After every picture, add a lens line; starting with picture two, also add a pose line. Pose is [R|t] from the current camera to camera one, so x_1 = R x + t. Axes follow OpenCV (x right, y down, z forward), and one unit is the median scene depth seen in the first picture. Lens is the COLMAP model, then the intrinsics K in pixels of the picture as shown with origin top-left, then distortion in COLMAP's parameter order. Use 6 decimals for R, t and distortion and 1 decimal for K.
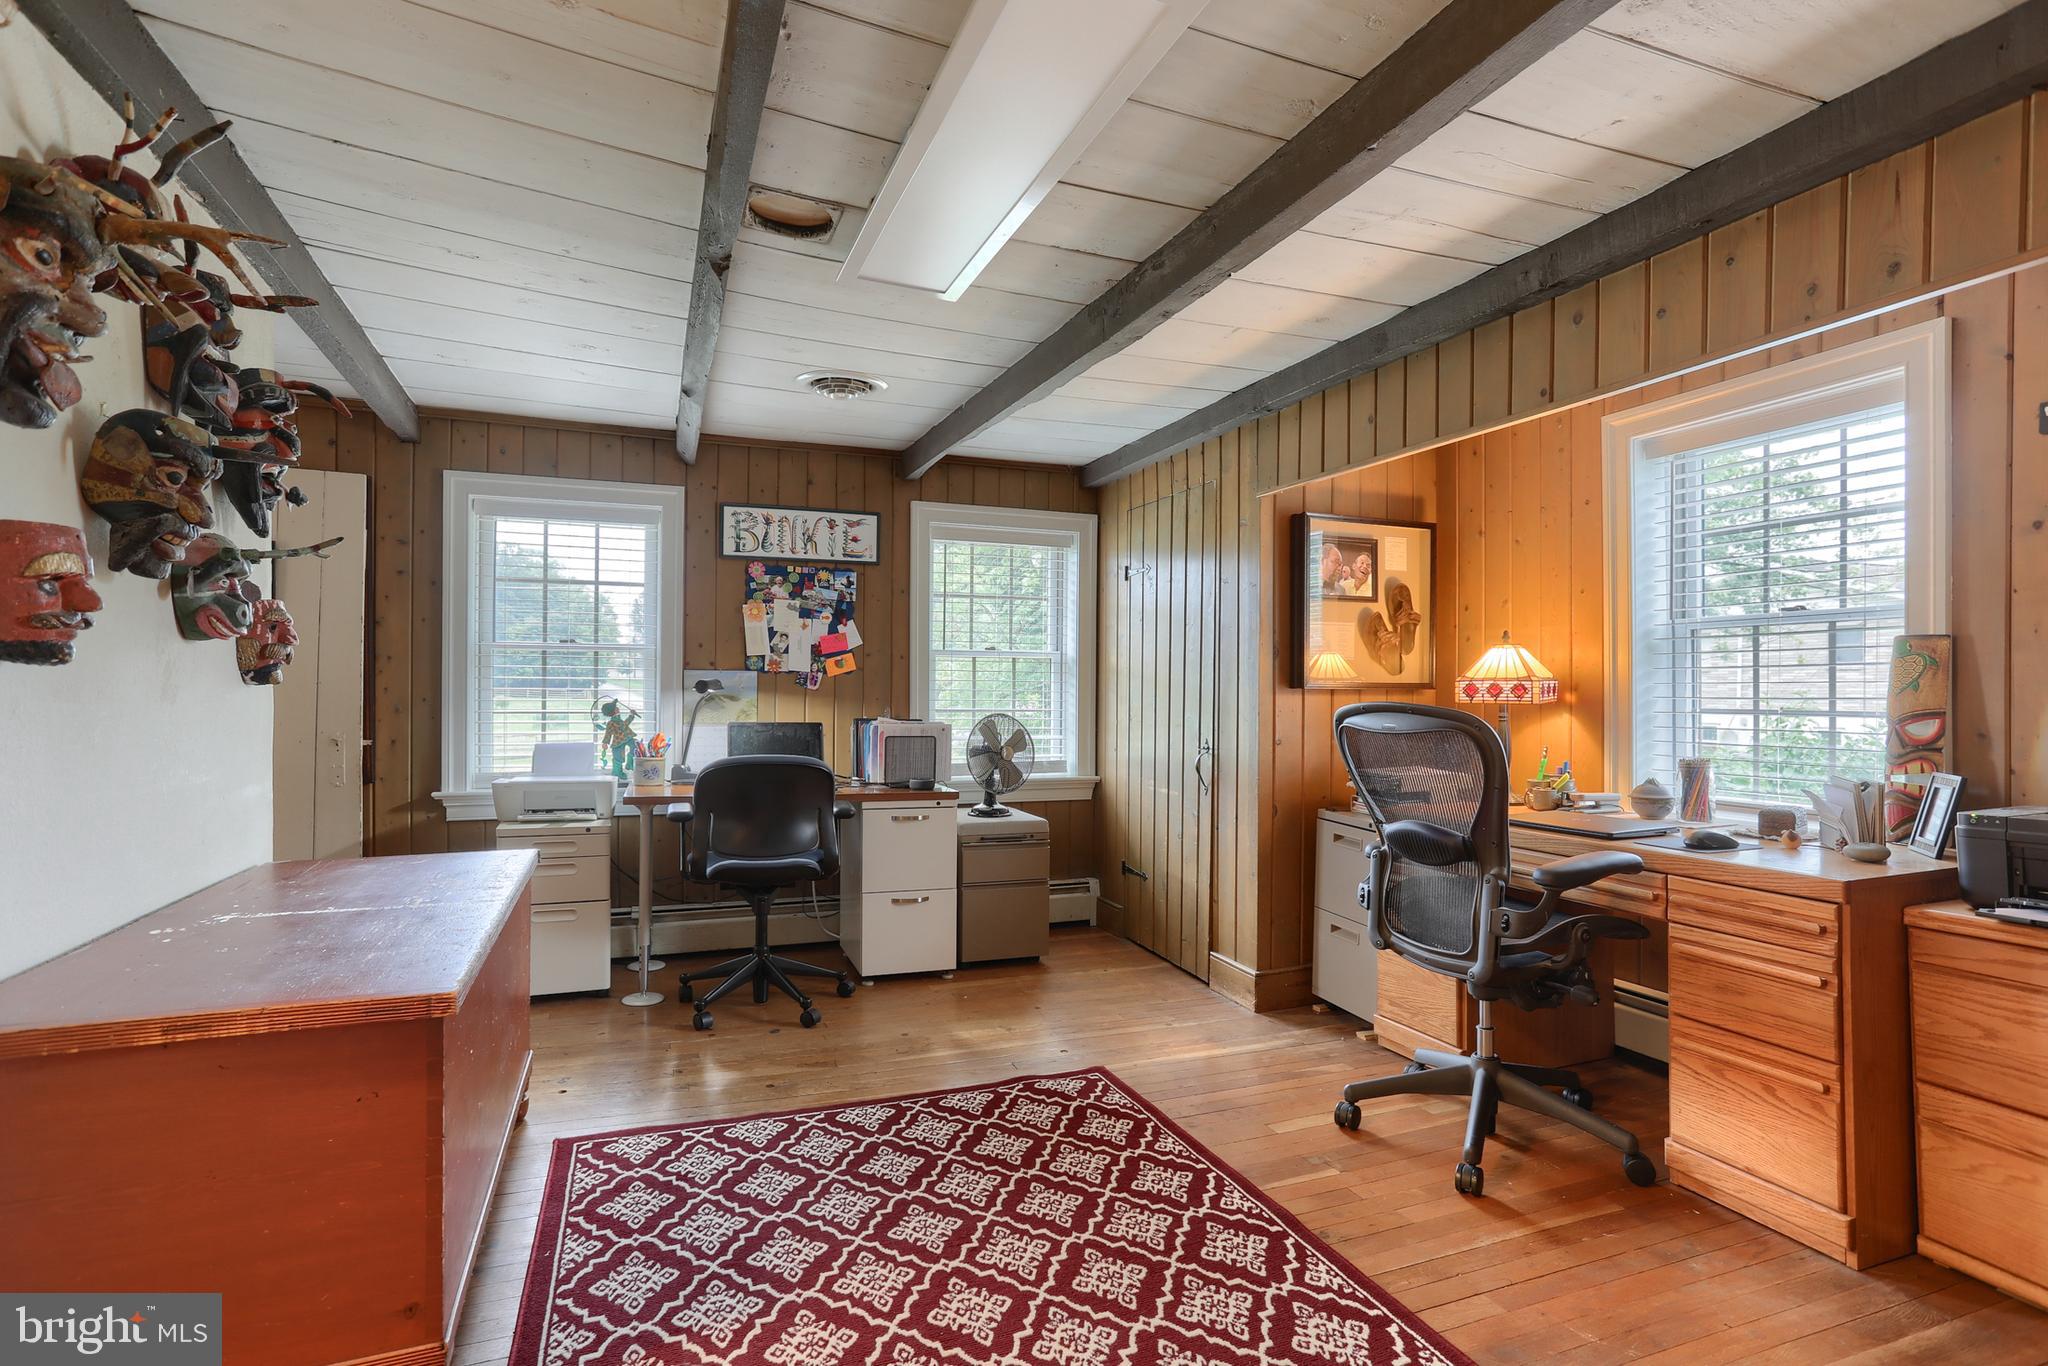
lens RADIAL K [[1028.5, 0, 1025.2], [0, 1028.5, 672.4], [0, 0, 1]] dist [-0.053646, 0.032953]
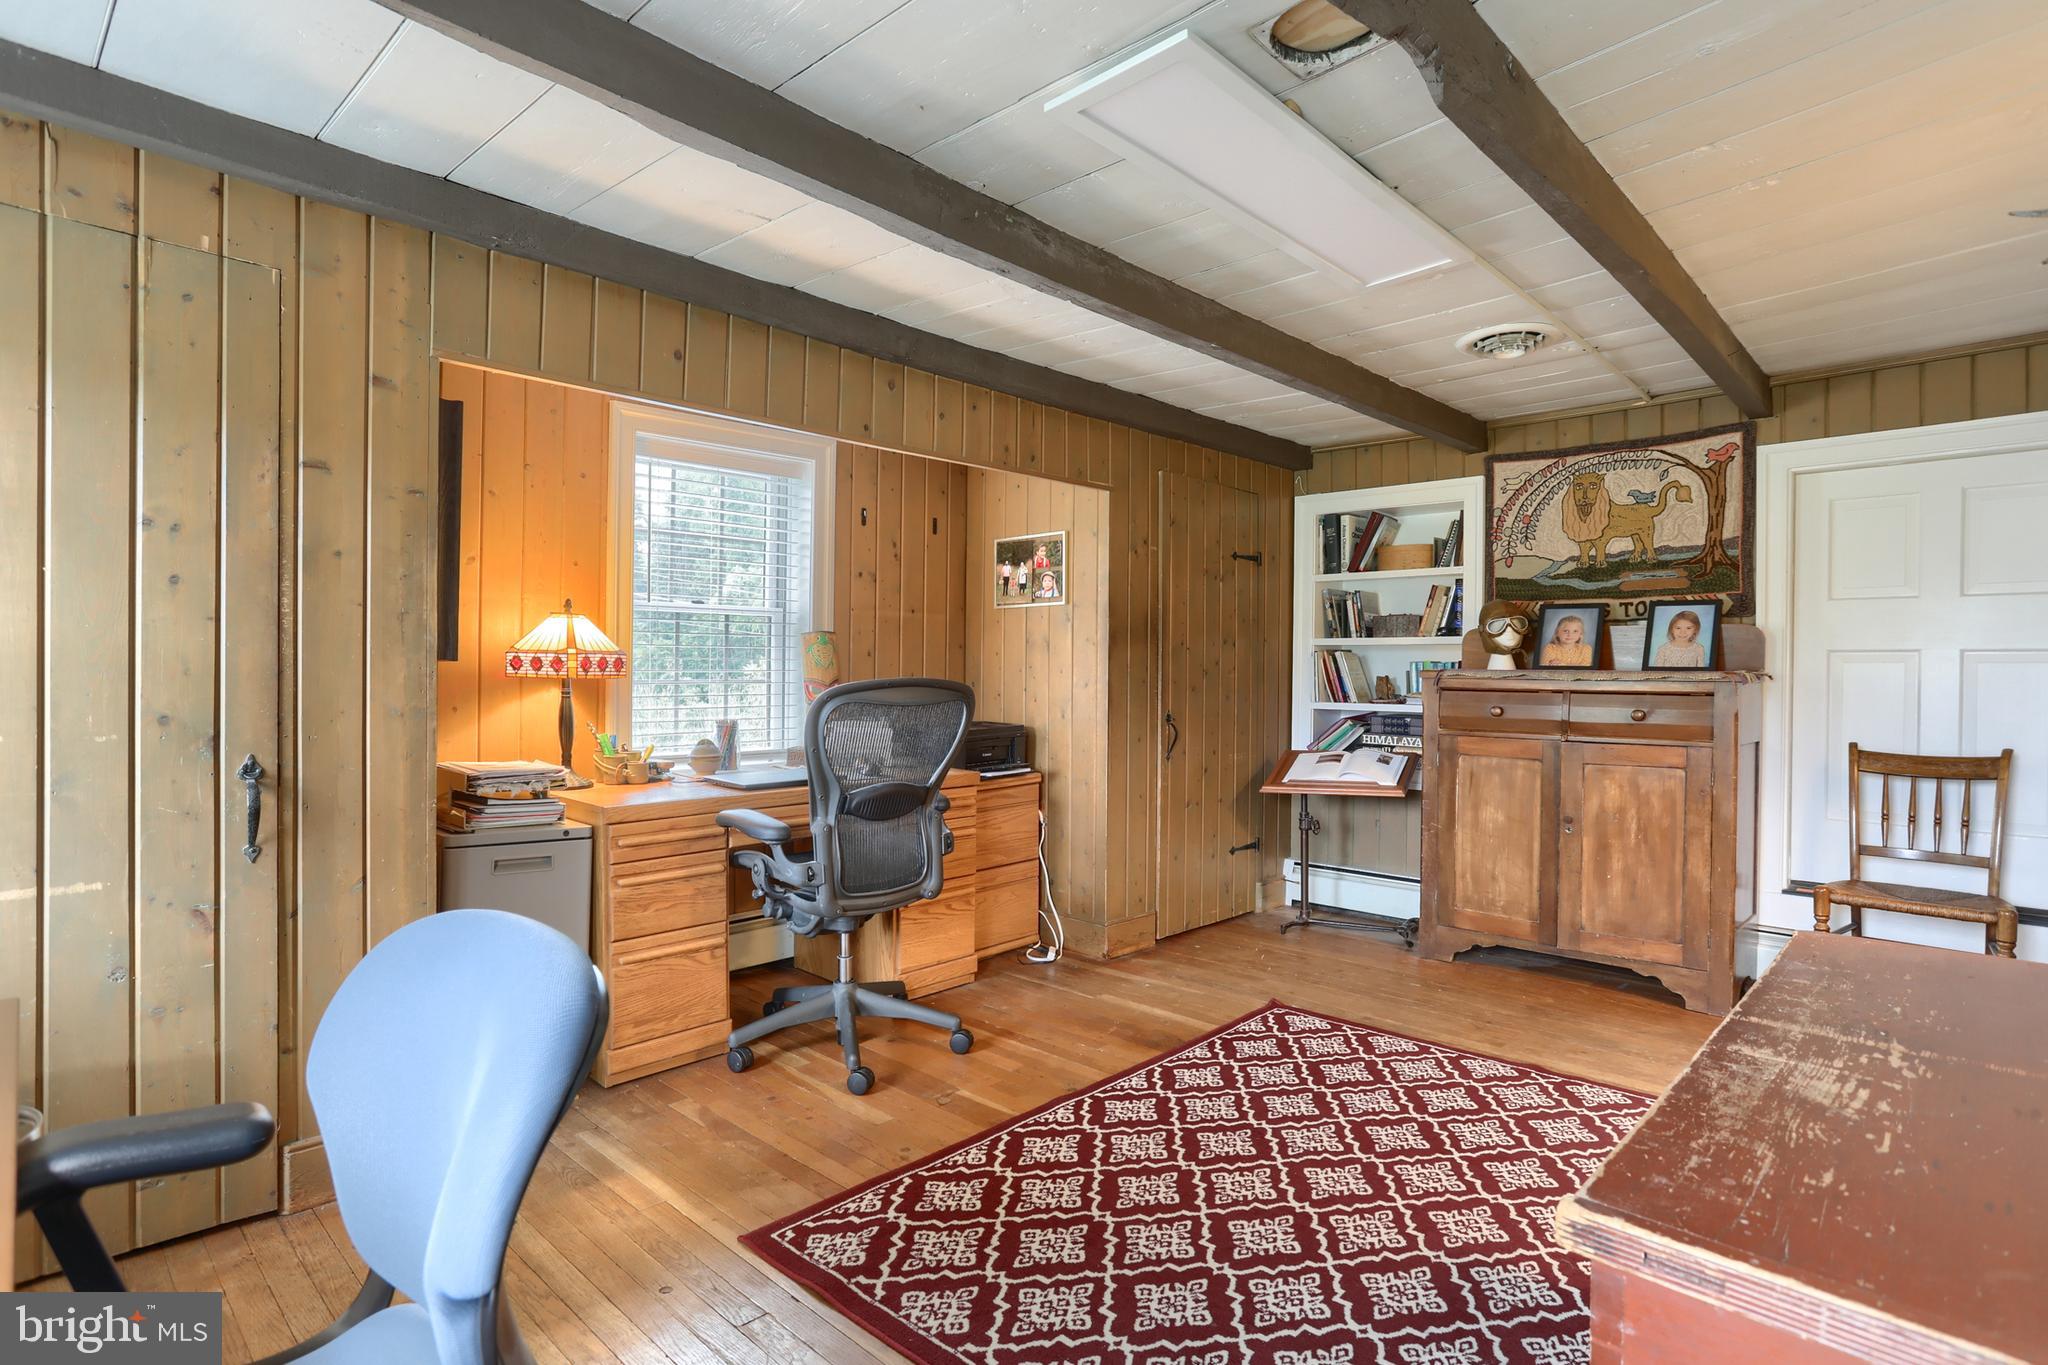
lens RADIAL K [[1067.3, 0, 1017.0], [0, 1067.3, 688.0], [0, 0, 1]] dist [-0.063098, 0.035111]
pose [[-0.437061, -0.021706, 0.899170, -0.831545], [-0.024601, 0.999623, 0.012173, 0.026712], [-0.899095, -0.016800, -0.437430, 1.574673]]
